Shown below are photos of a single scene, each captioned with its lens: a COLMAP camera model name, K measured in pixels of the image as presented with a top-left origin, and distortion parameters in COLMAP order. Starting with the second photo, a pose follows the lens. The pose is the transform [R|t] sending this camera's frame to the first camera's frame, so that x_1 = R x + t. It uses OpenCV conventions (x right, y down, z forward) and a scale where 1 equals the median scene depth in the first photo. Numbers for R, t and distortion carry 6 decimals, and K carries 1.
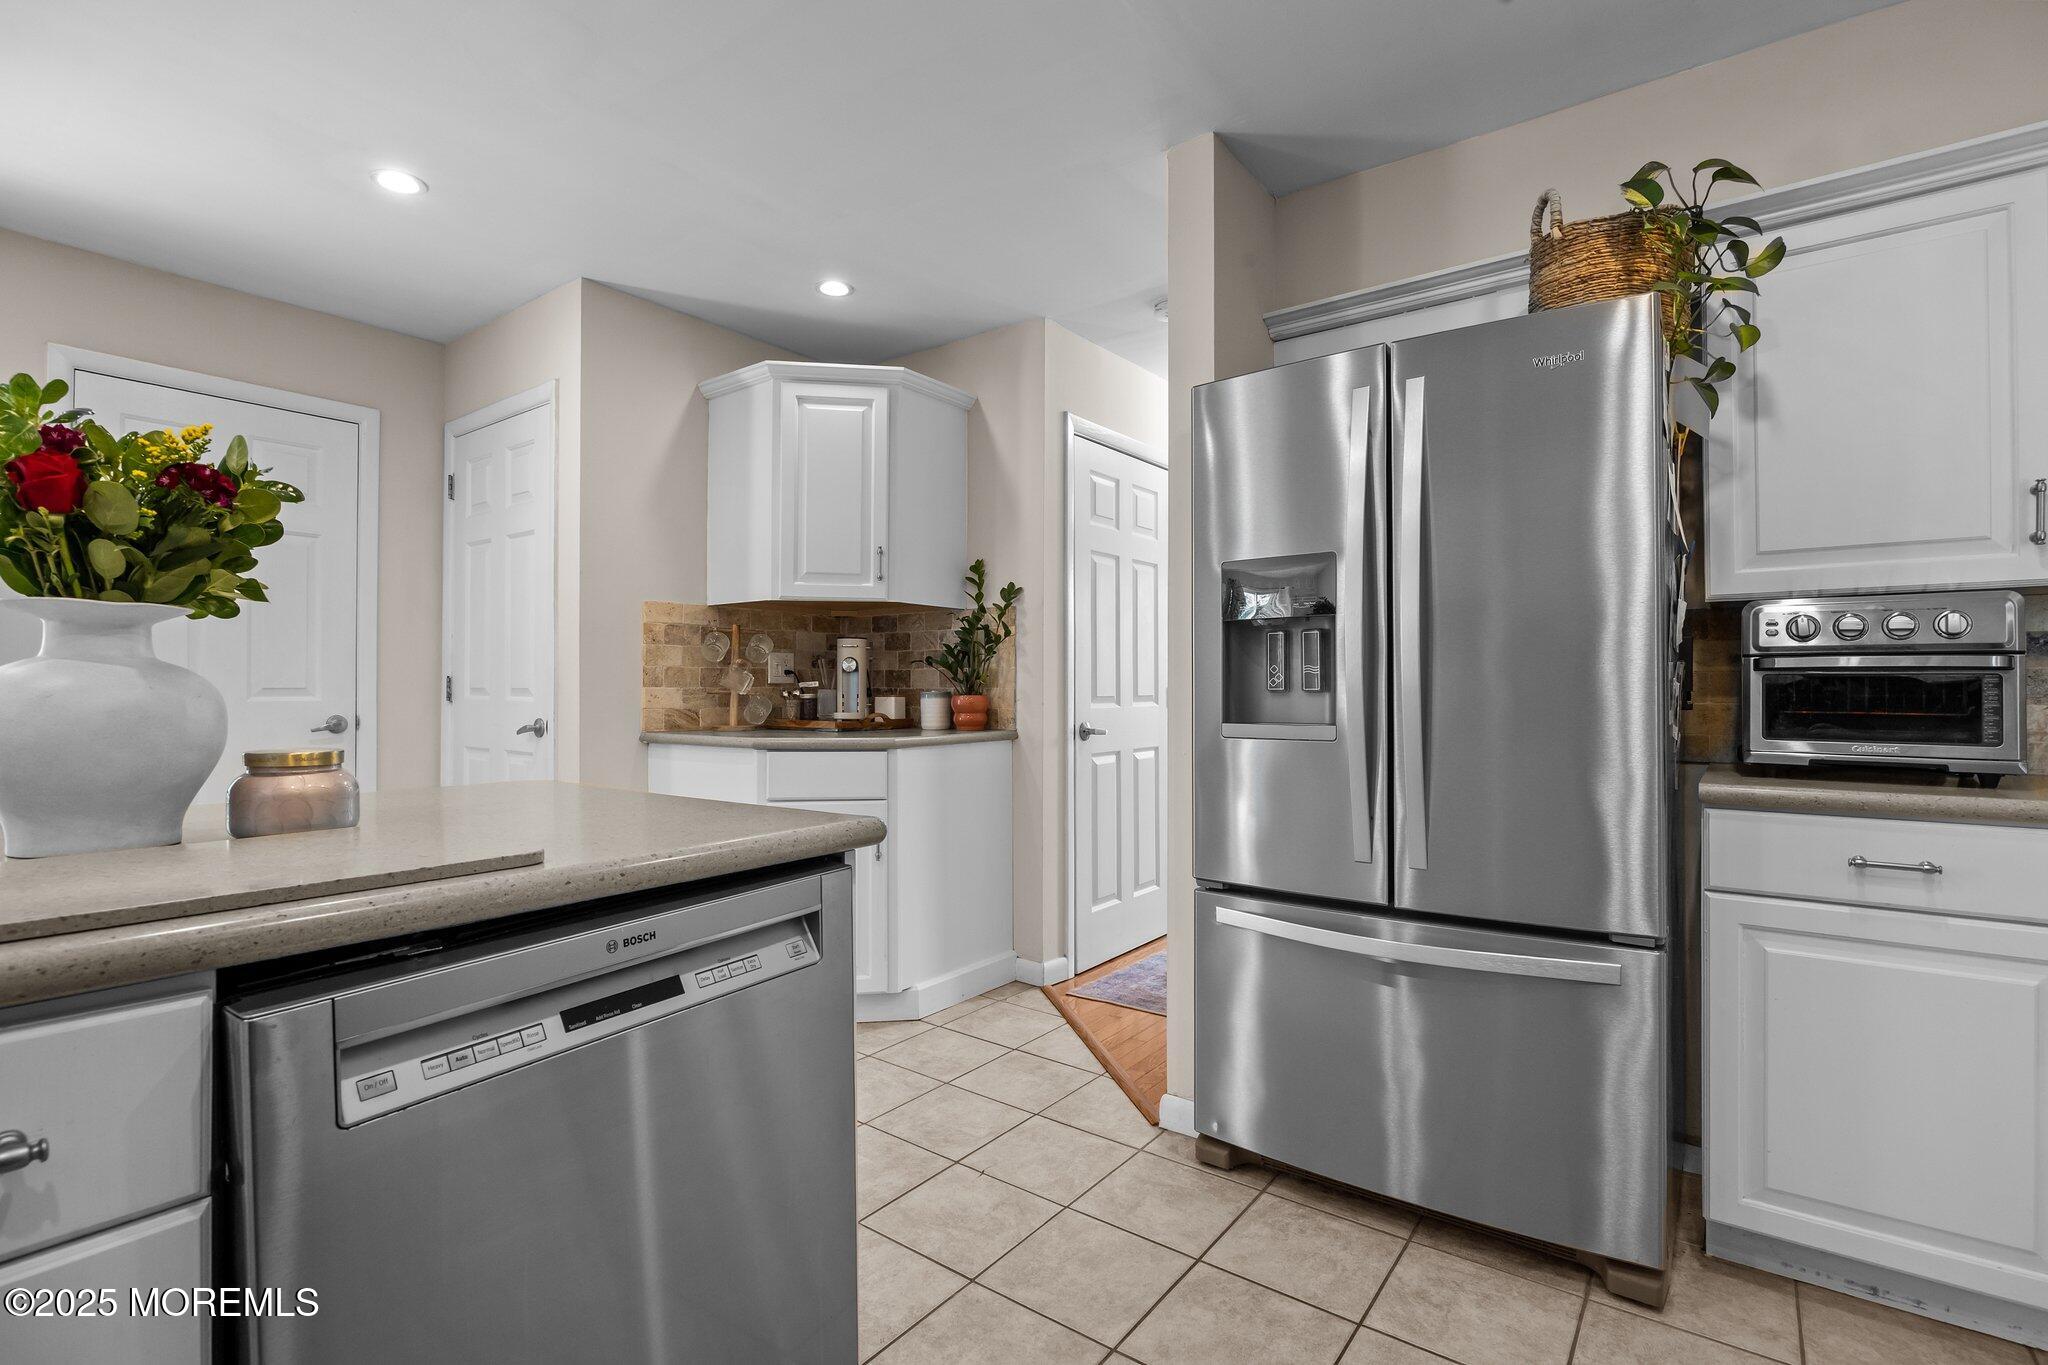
lens RADIAL K [[951.7, 0, 1022.7], [0, 951.7, 680.0], [0, 0, 1]] dist [-0.011232, -0.001071]
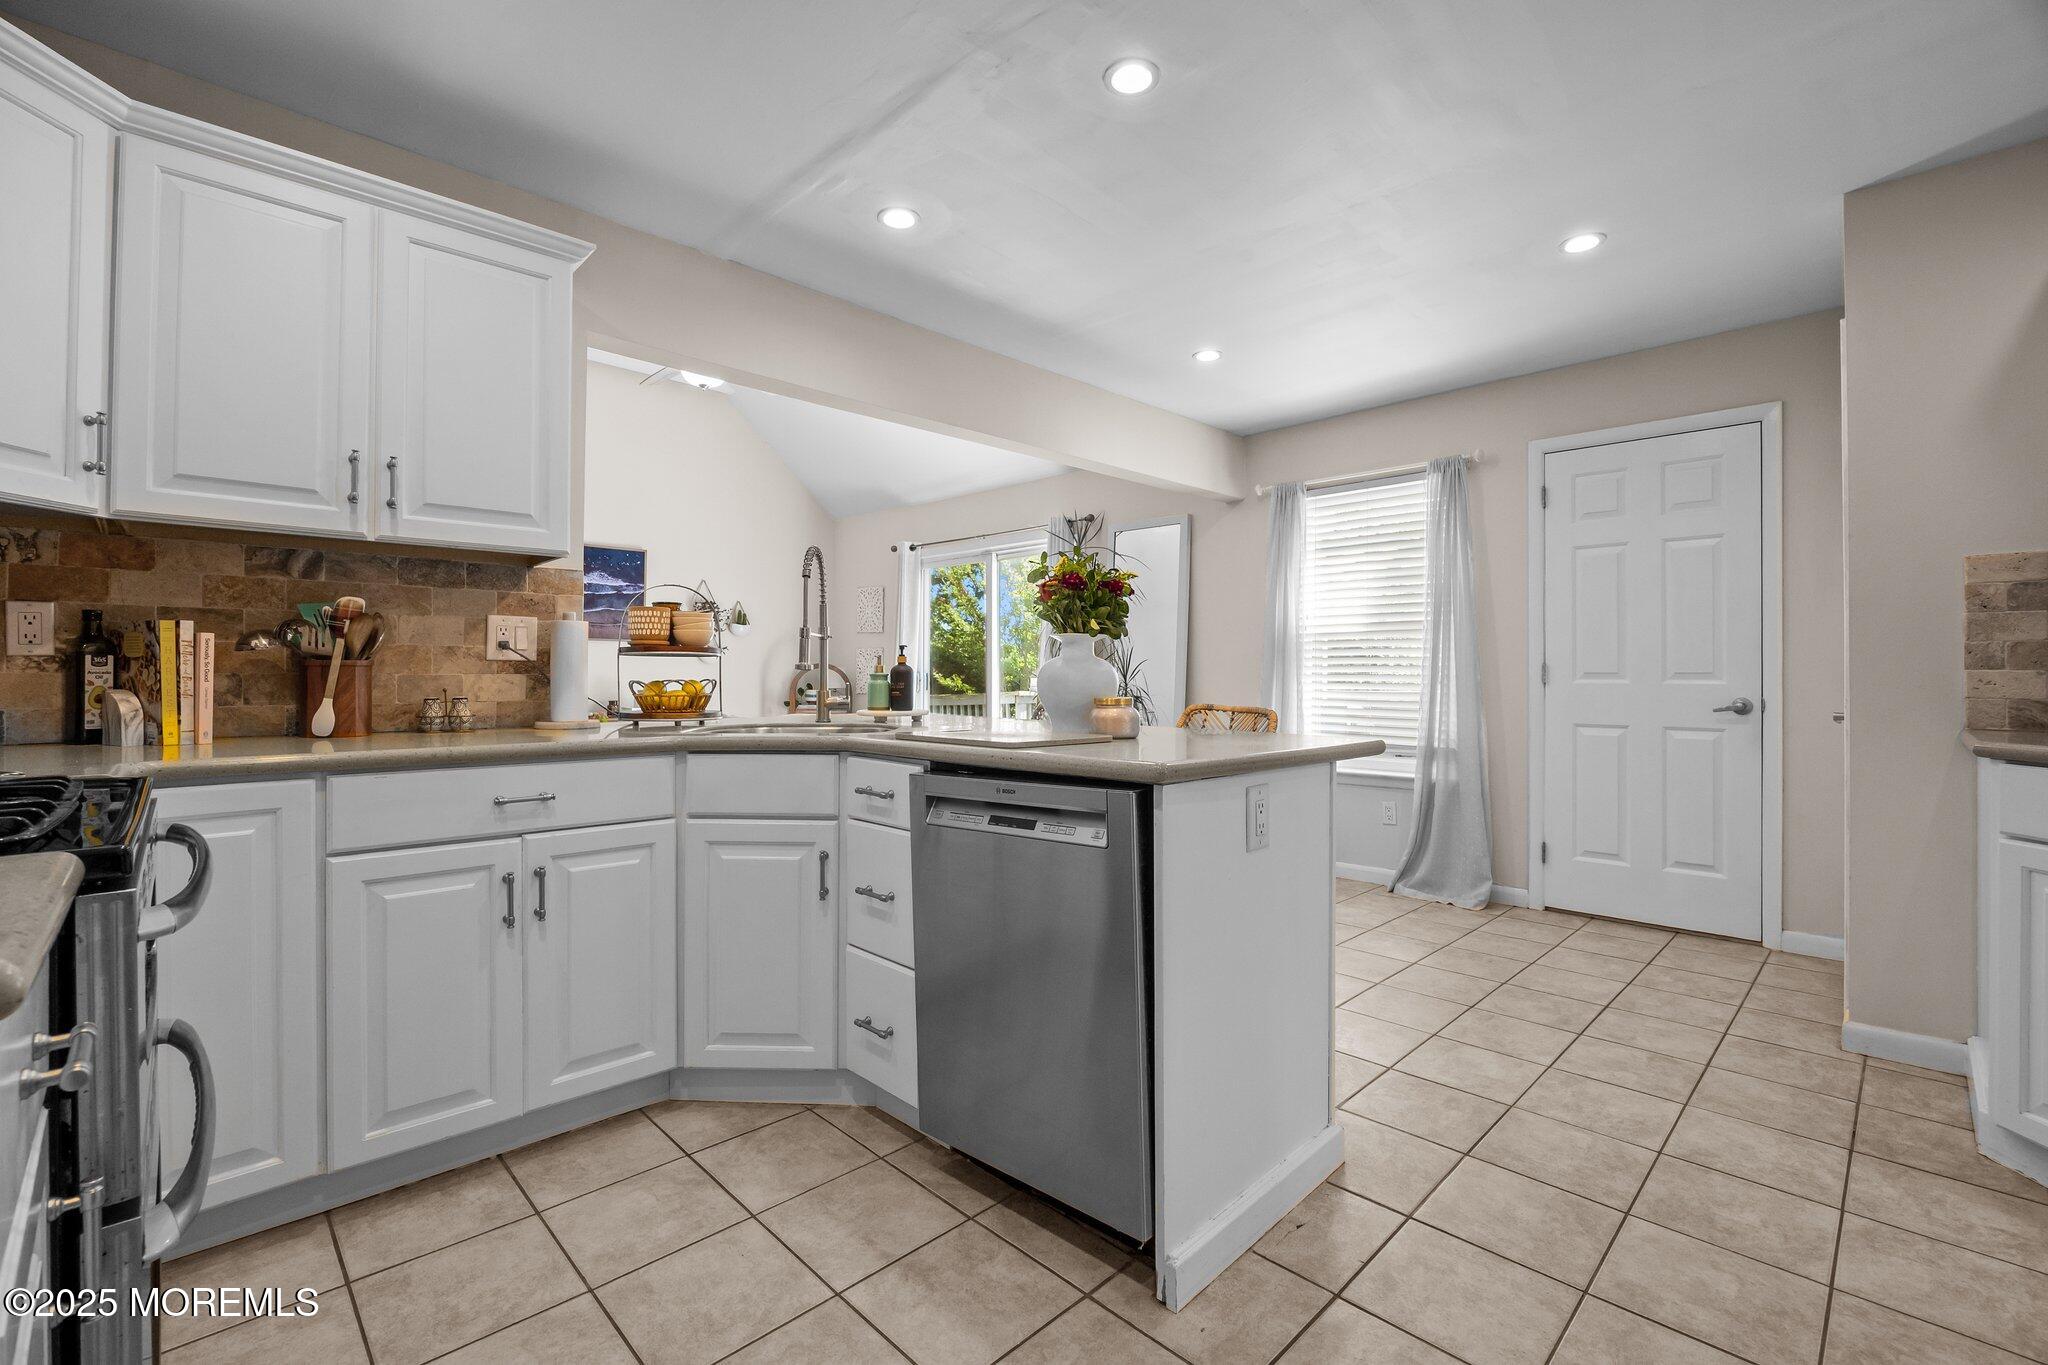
lens RADIAL K [[888.9, 0, 1032.2], [0, 888.9, 683.8], [0, 0, 1]] dist [-0.008159, -0.000630]
pose [[-0.147195, 0.008213, -0.989073, 0.386154], [0.006029, 0.999954, 0.007406, 0.008623], [0.989089, -0.004873, -0.147238, 0.341559]]
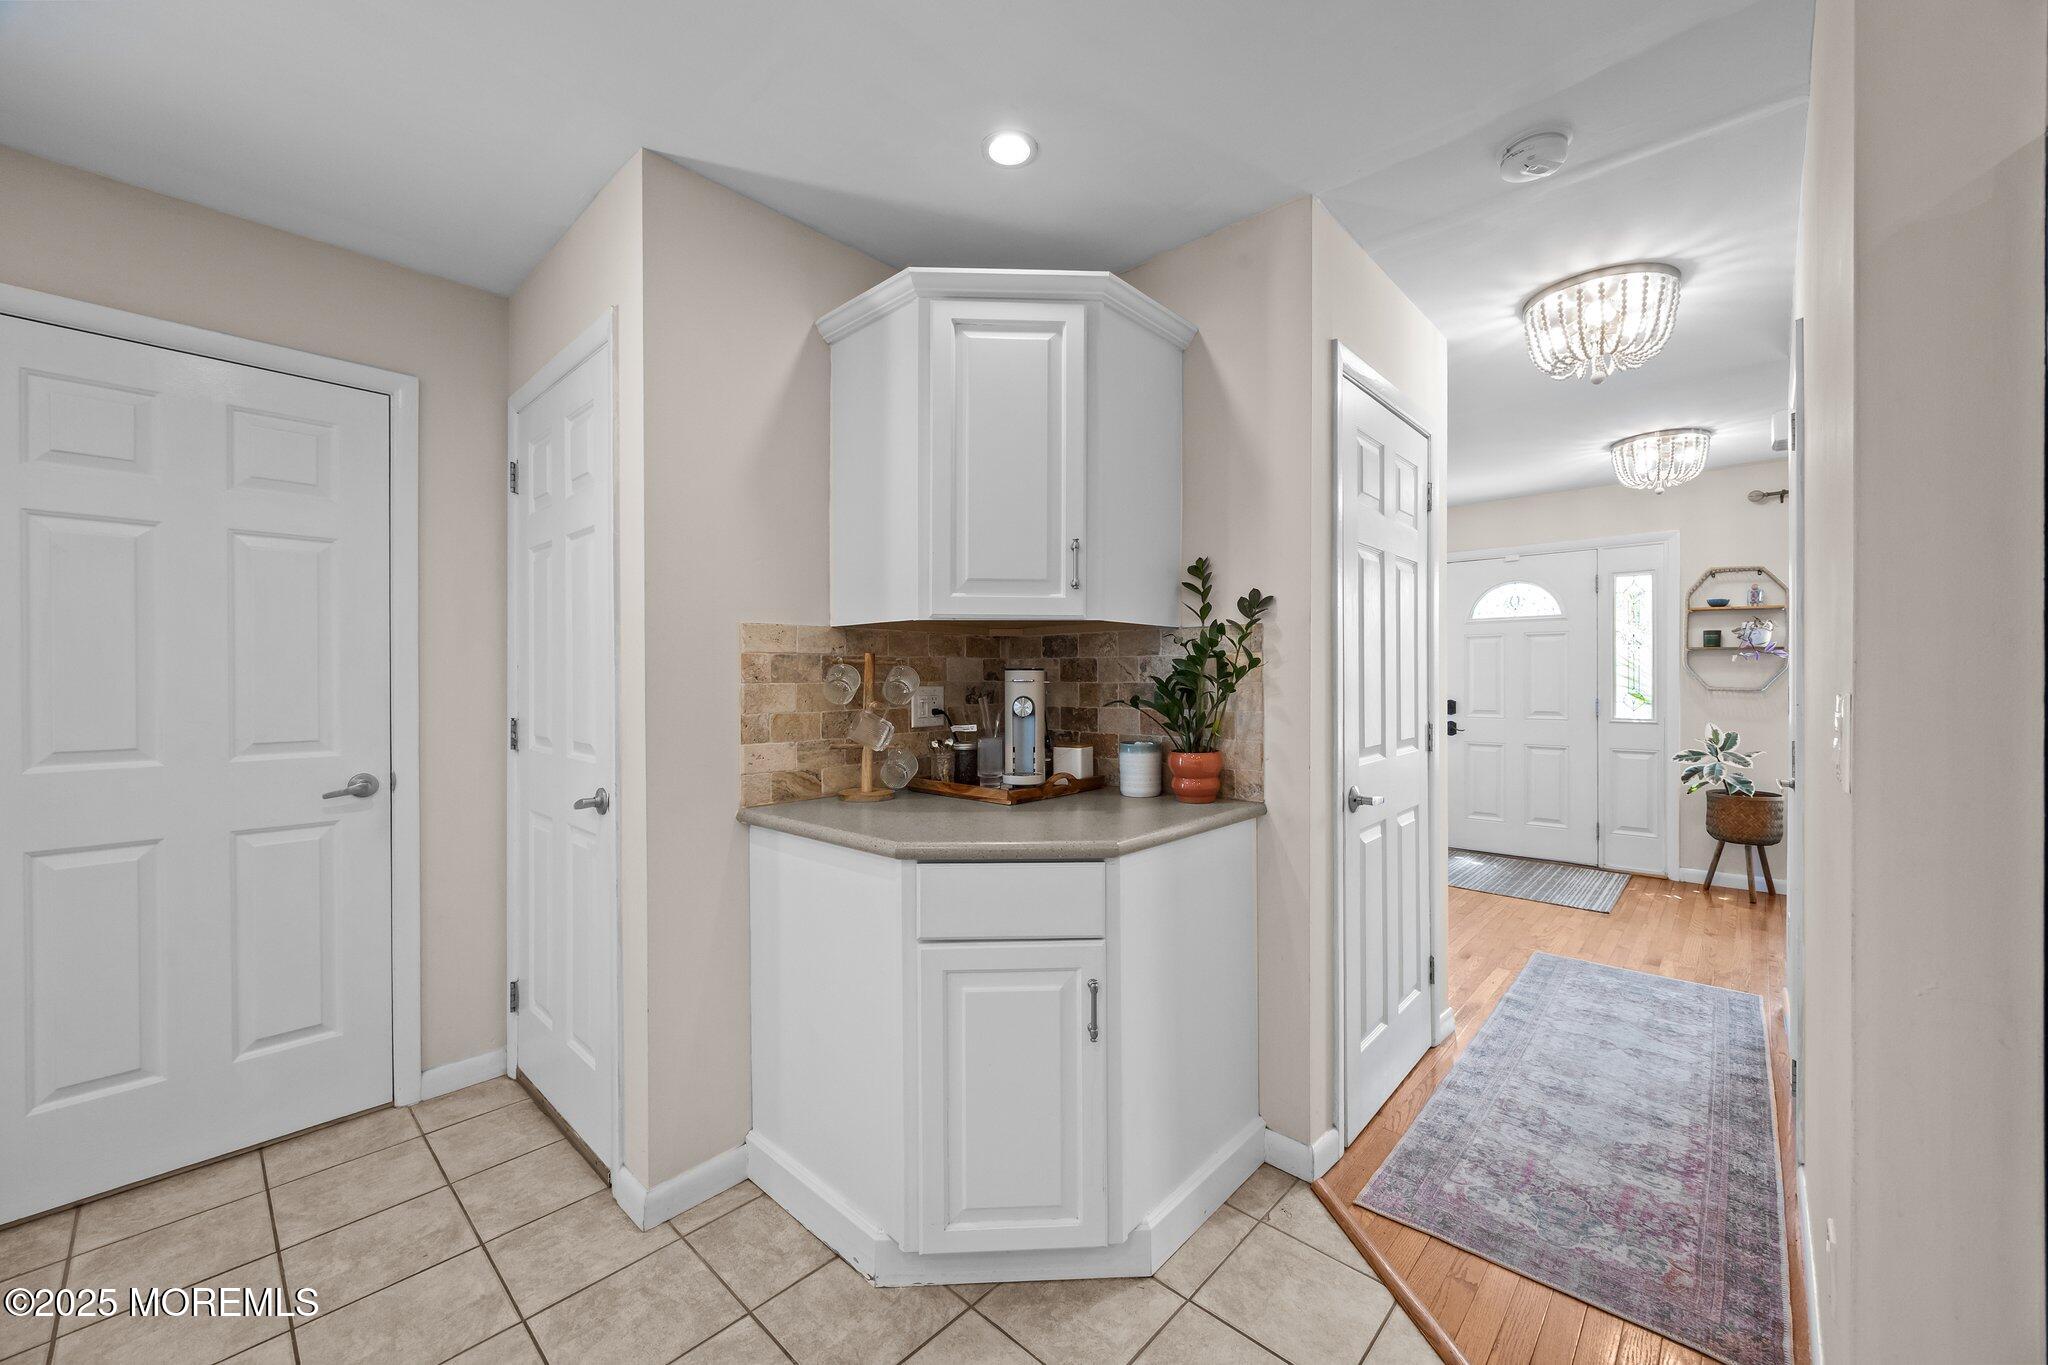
lens RADIAL K [[786.8, 0, 1025.0], [0, 786.8, 680.6], [0, 0, 1]] dist [-0.001617, -0.000073]
pose [[0.994918, -0.002747, -0.100650, -0.122074], [0.003933, 0.999925, 0.011586, -0.043316], [0.100610, -0.011923, 0.994854, 0.412109]]
